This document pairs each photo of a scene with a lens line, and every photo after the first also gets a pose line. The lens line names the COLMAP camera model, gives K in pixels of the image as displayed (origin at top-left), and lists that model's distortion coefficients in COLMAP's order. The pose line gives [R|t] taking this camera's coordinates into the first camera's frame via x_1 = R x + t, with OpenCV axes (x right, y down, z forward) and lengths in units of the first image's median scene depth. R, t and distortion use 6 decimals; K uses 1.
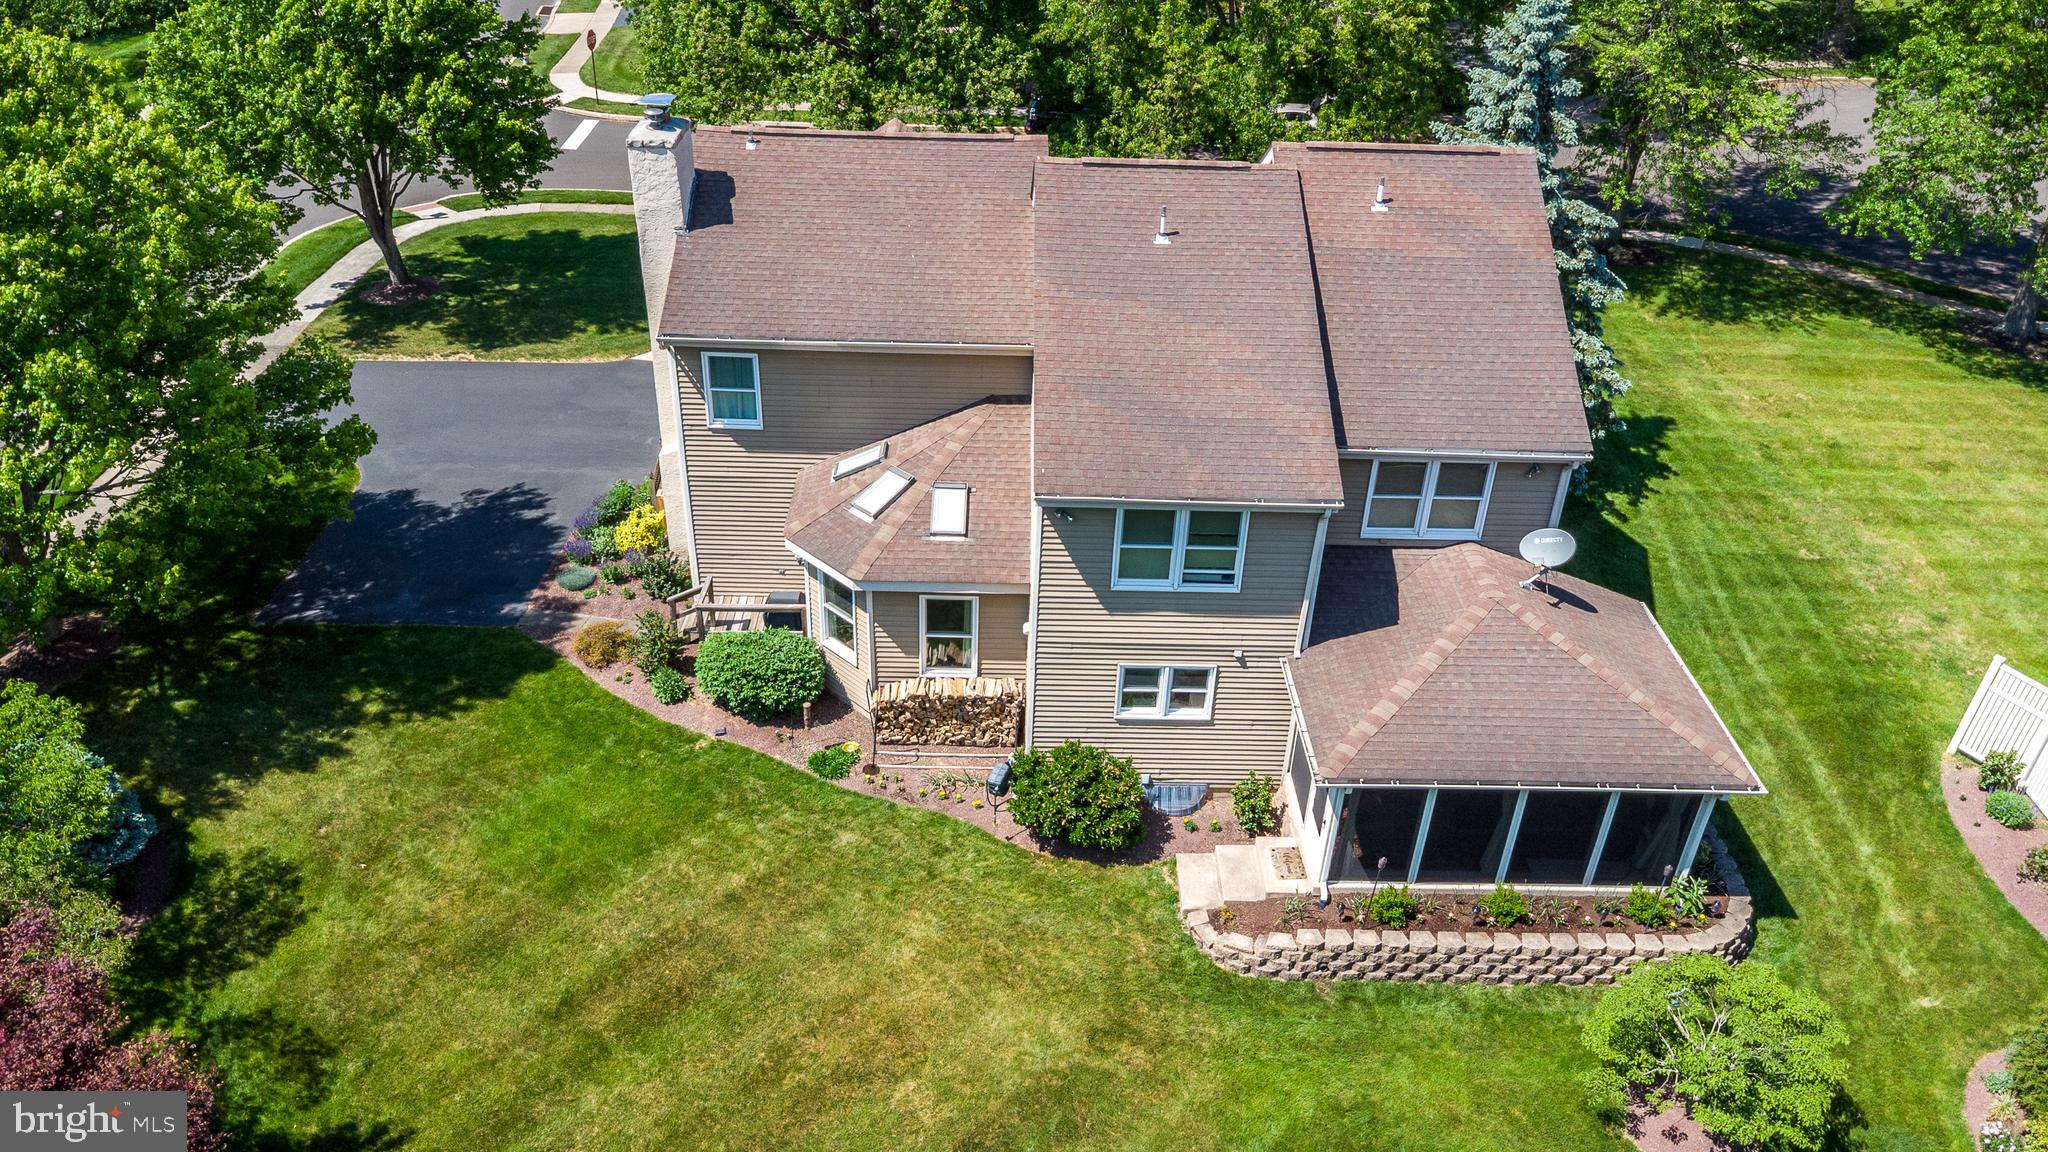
lens RADIAL K [[1401.0, 0, 962.9], [0, 1401.0, 541.3], [0, 0, 1]] dist [0.036763, -0.047713]
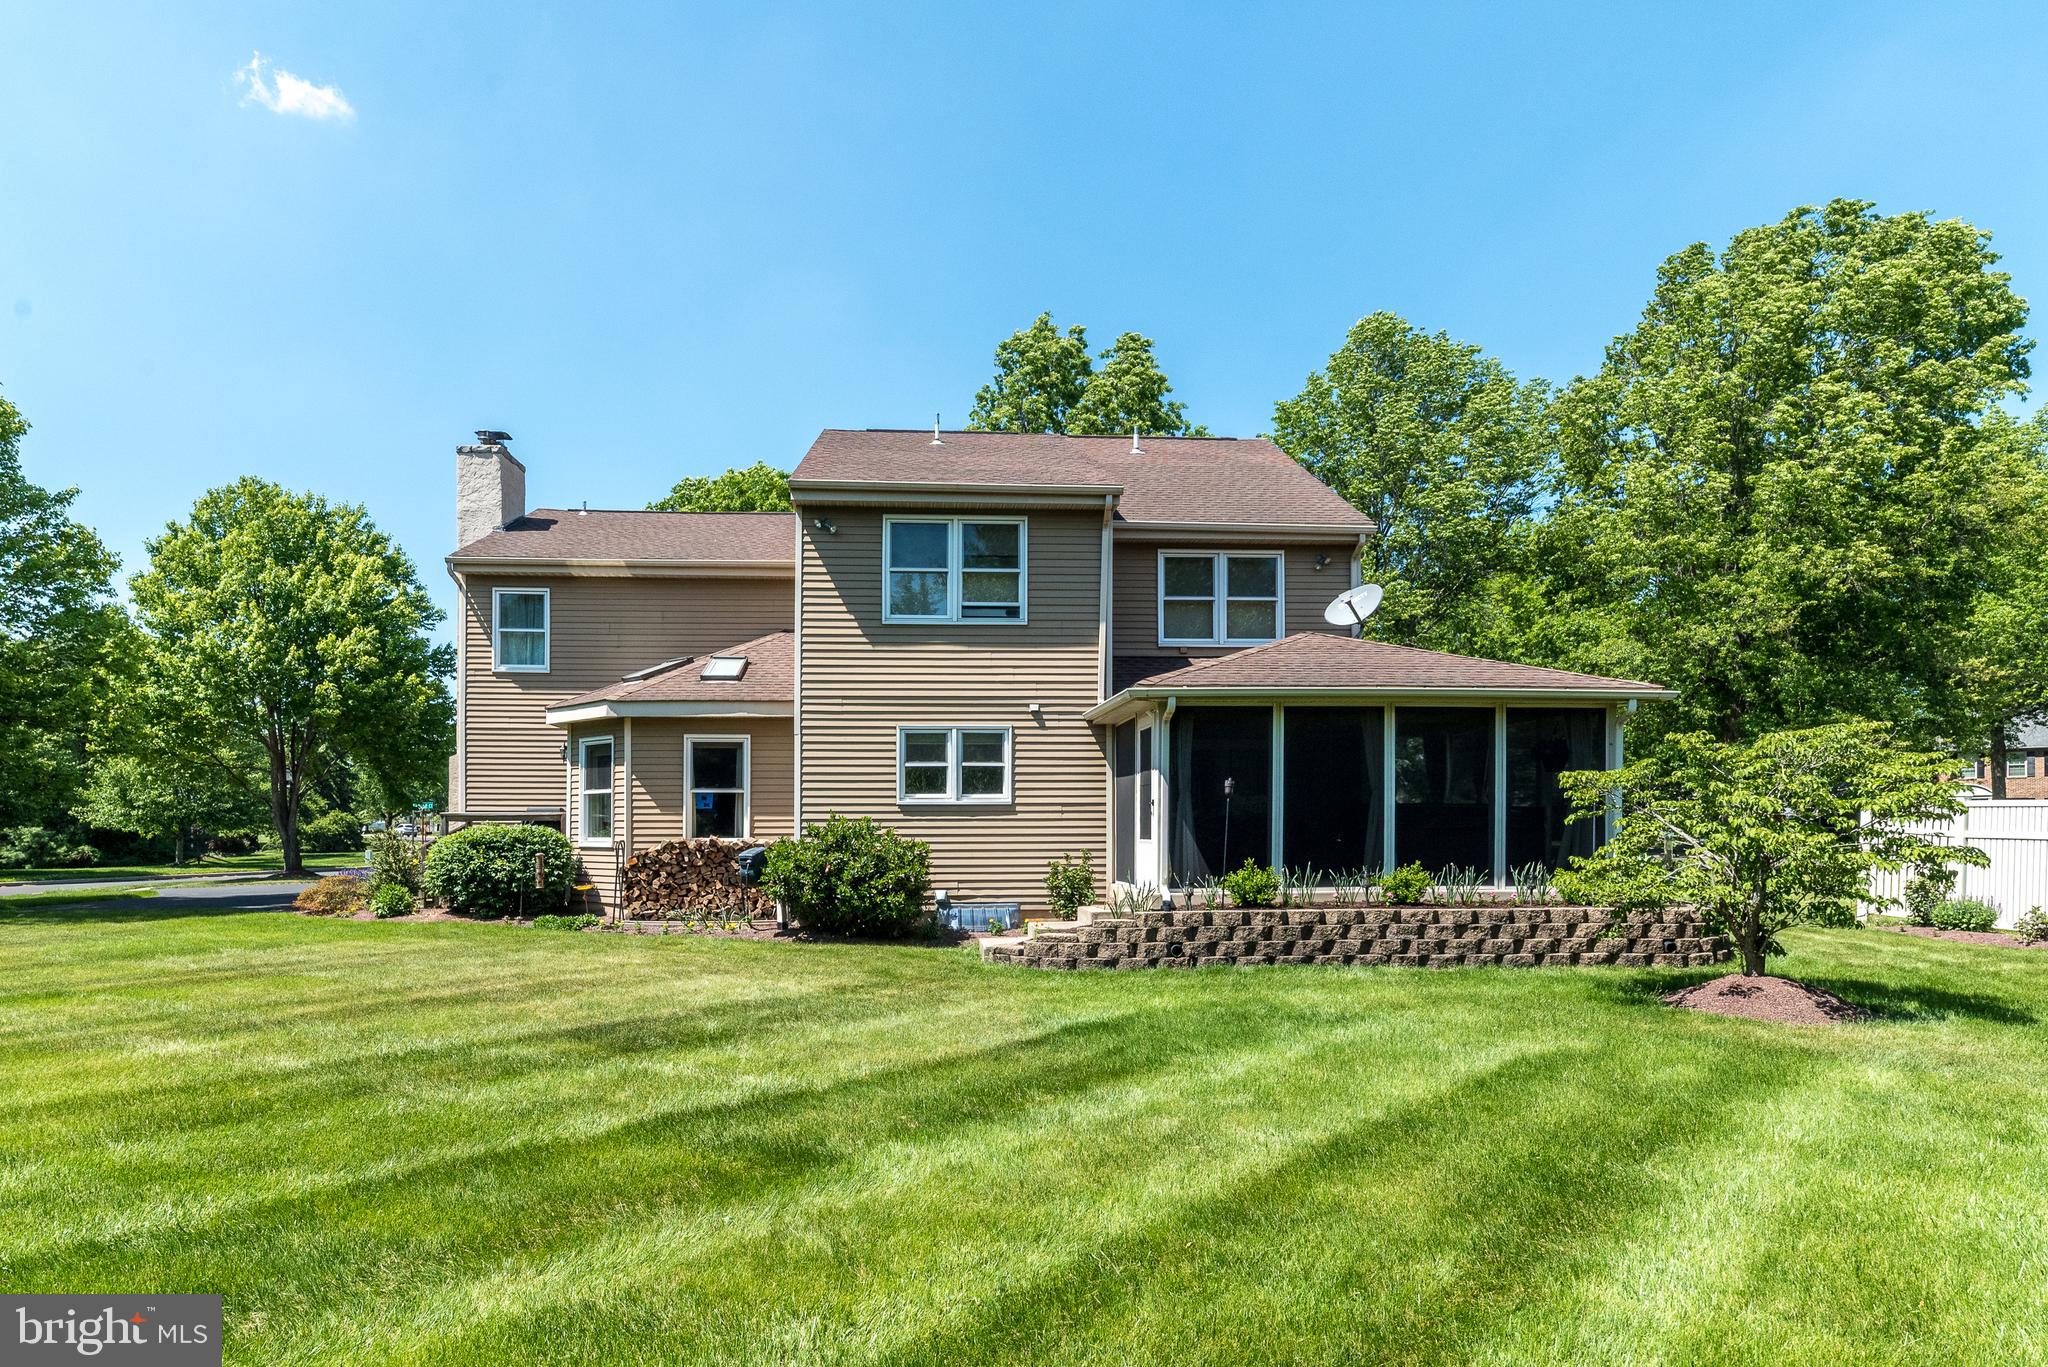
lens RADIAL K [[1107.5, 0, 918.3], [0, 1107.5, 786.6], [0, 0, 1]] dist [0.014585, -0.000007]
pose [[0.998625, -0.006040, 0.052067, 0.084764], [0.032552, 0.850025, -0.525735, 0.462180], [-0.041083, 0.526707, 0.849053, 0.425657]]
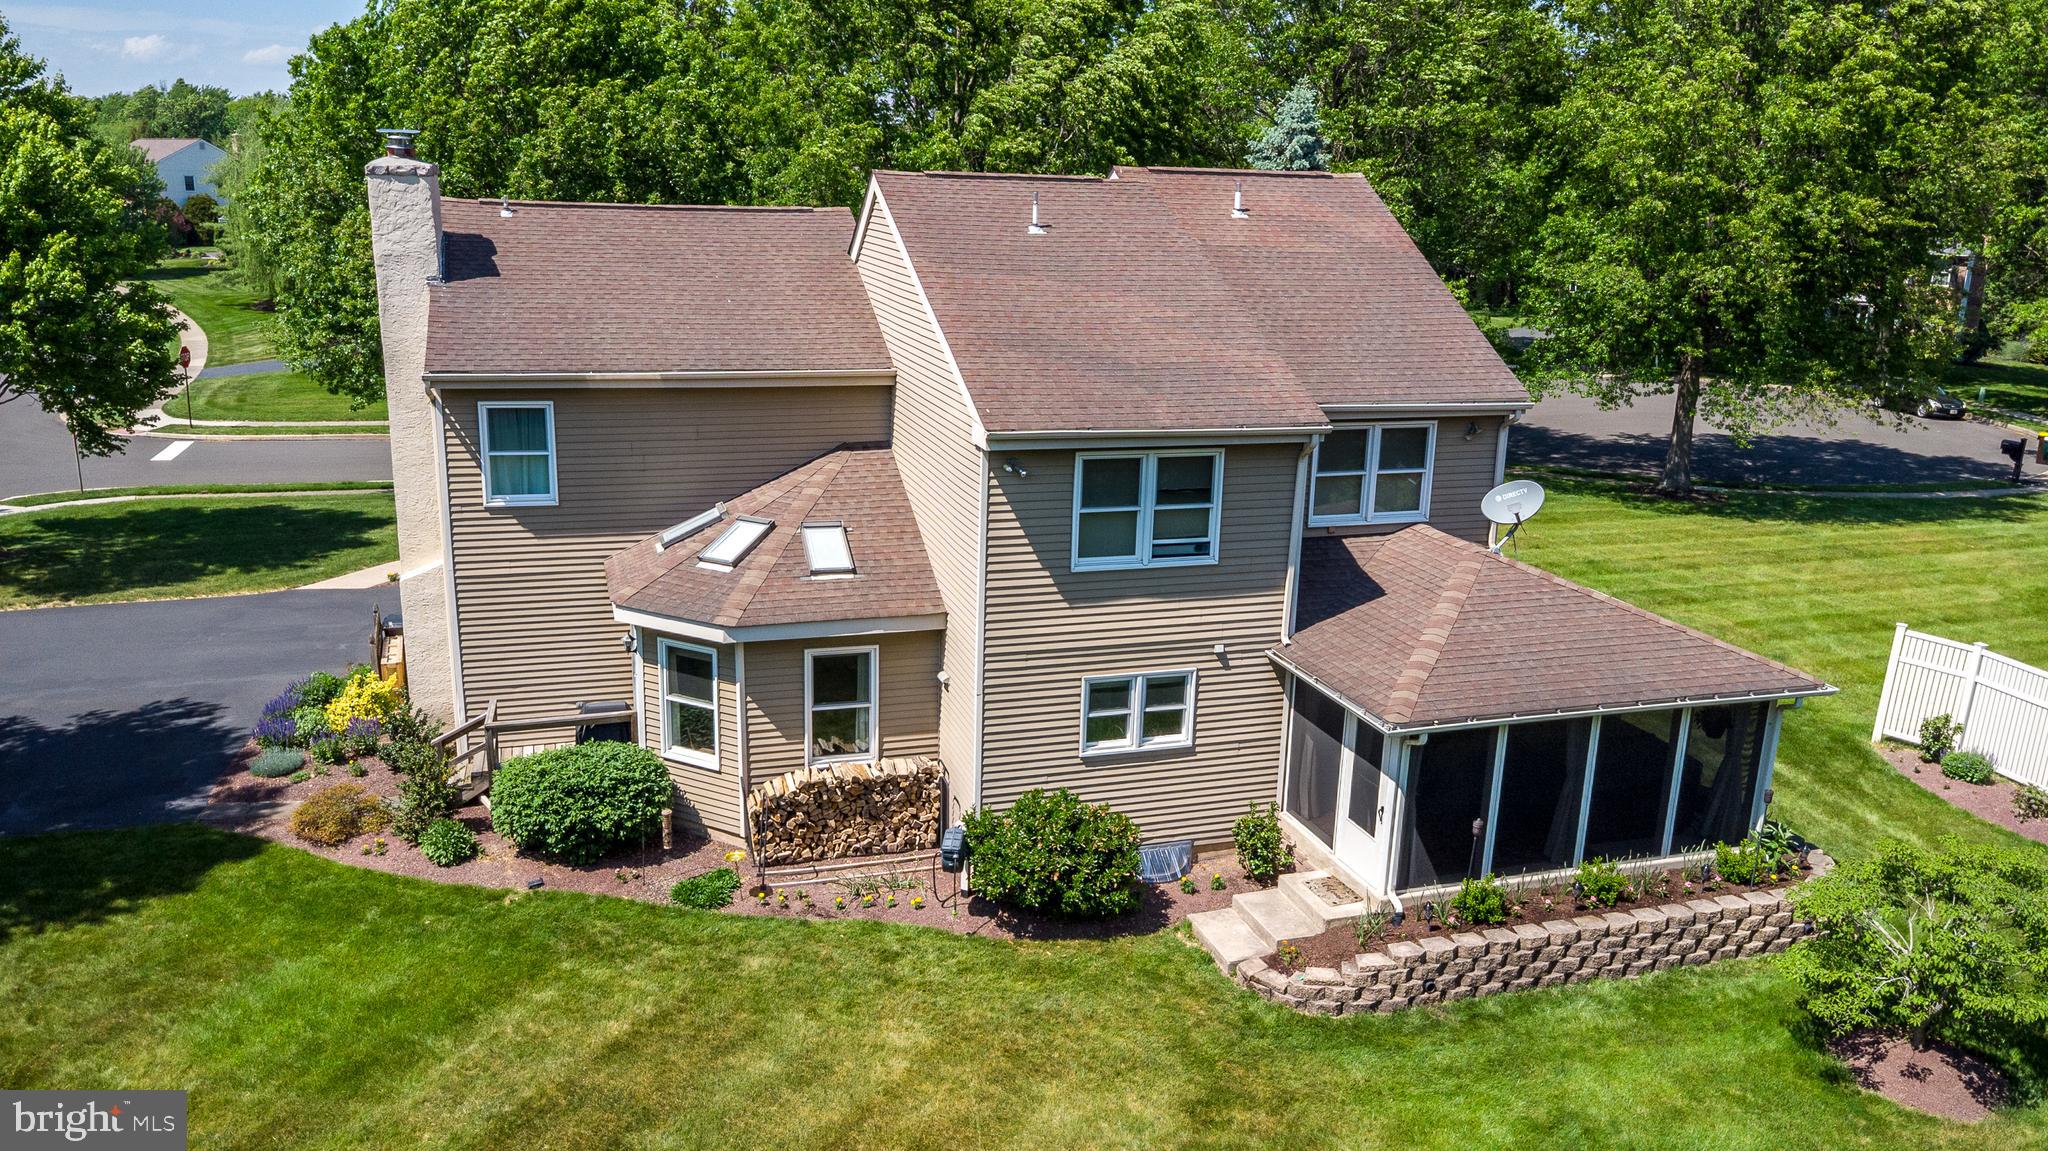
lens RADIAL K [[1434.2, 0, 963.9], [0, 1434.2, 562.1], [0, 0, 1]] dist [0.046251, -0.062068]
pose [[0.958489, -0.063491, 0.277972, -0.172213], [0.138651, 0.955654, -0.259810, 0.220636], [-0.249149, 0.287566, 0.924787, 0.231633]]
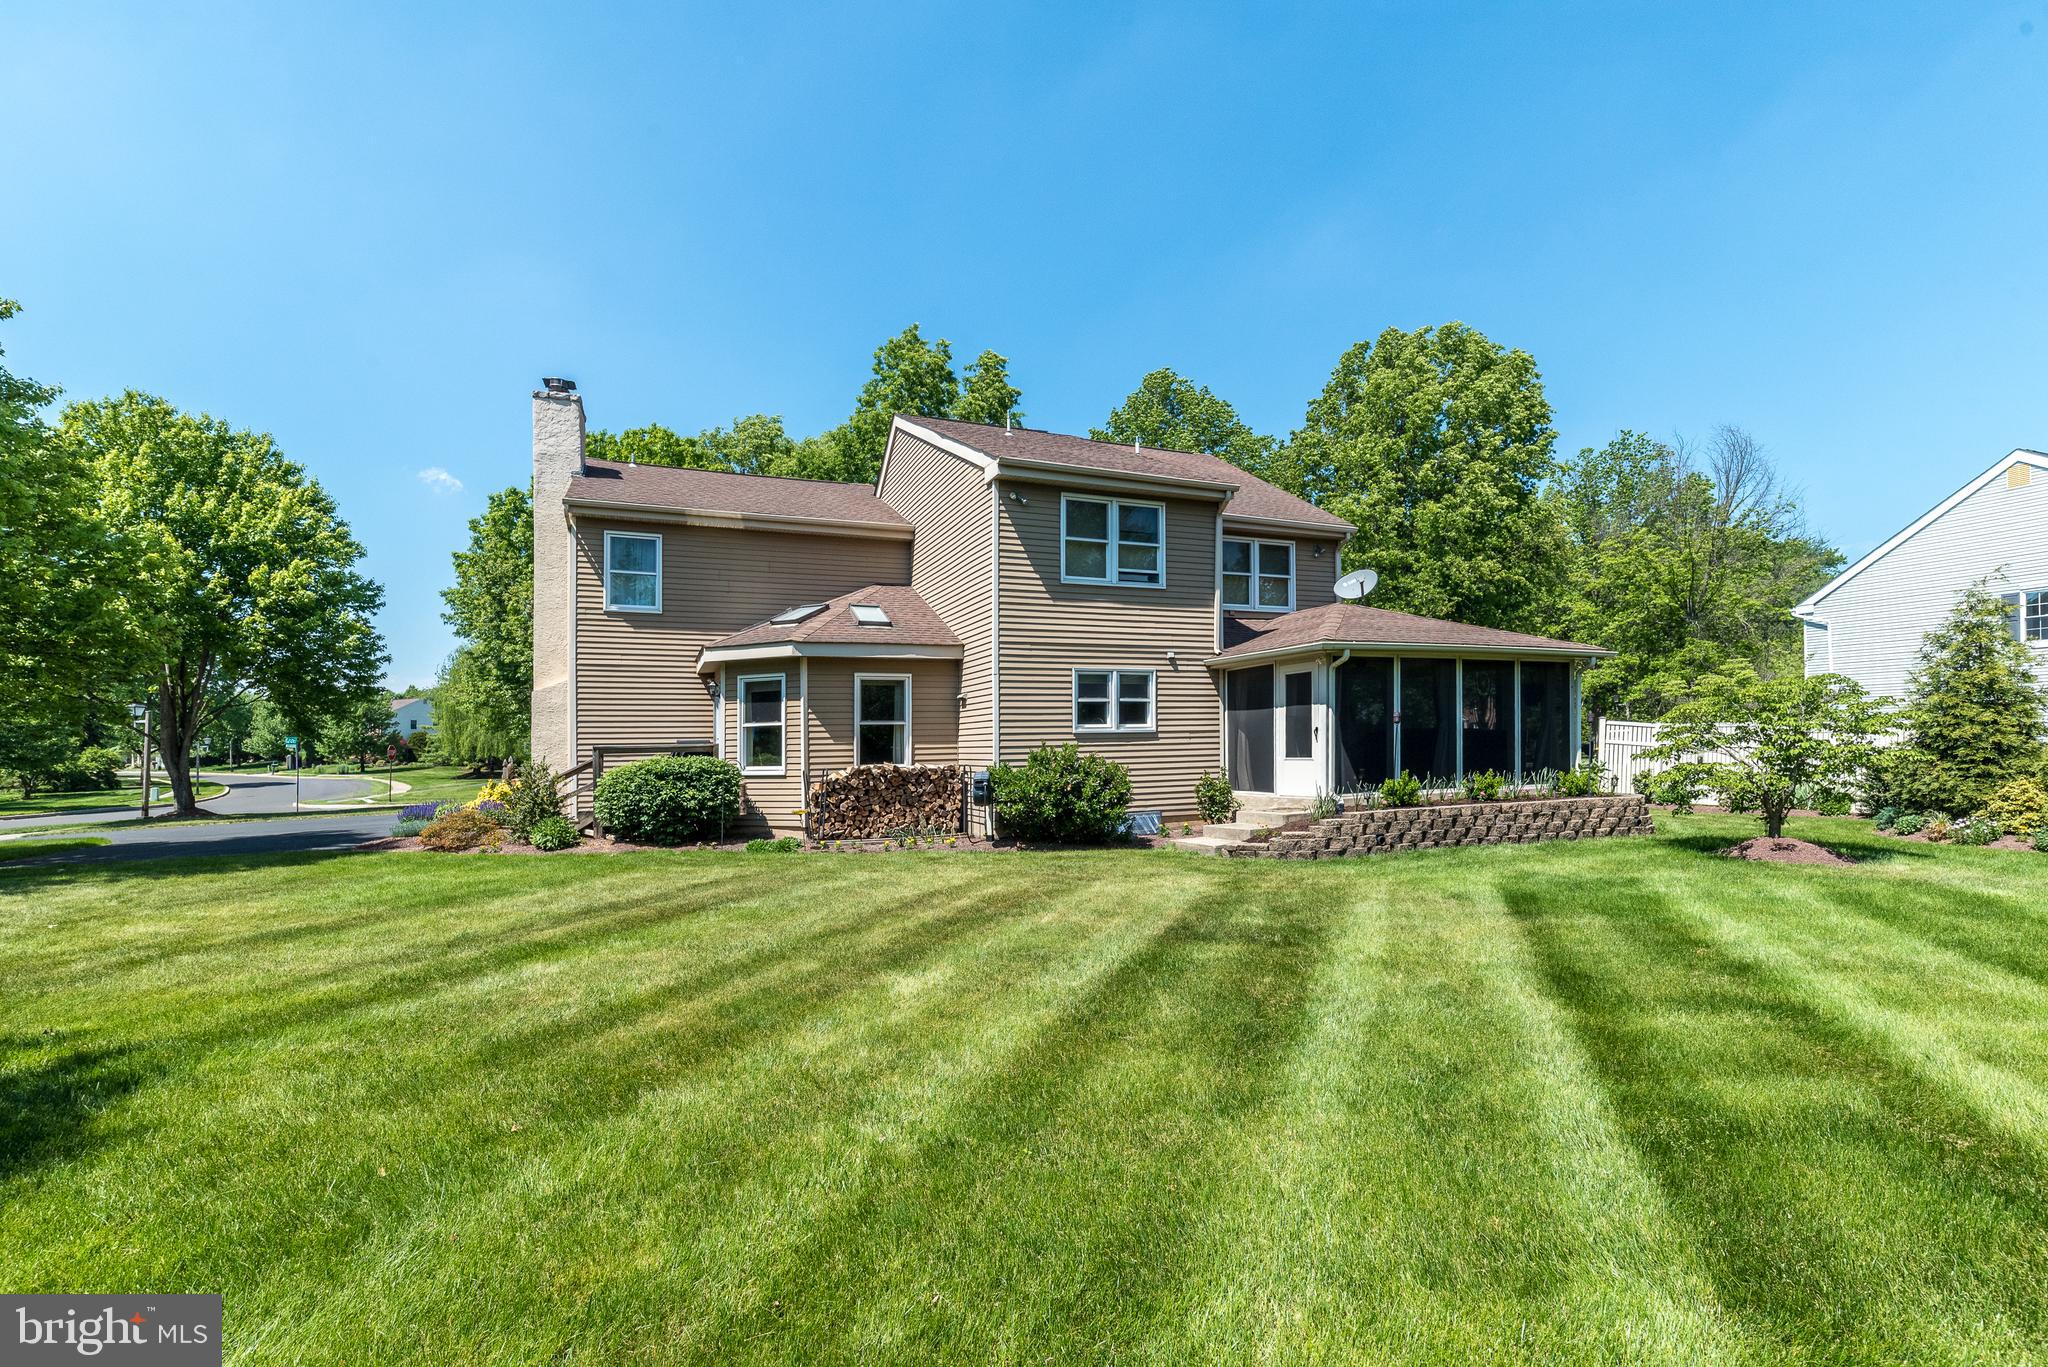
lens RADIAL K [[900.6, 0, 1000.0], [0, 900.6, 719.2], [0, 0, 1]] dist [0.001705, 0.000179]
pose [[0.925863, -0.010930, 0.377702, -0.186125], [0.207672, 0.849797, -0.484476, 0.418304], [-0.315675, 0.526996, 0.789065, 0.492316]]
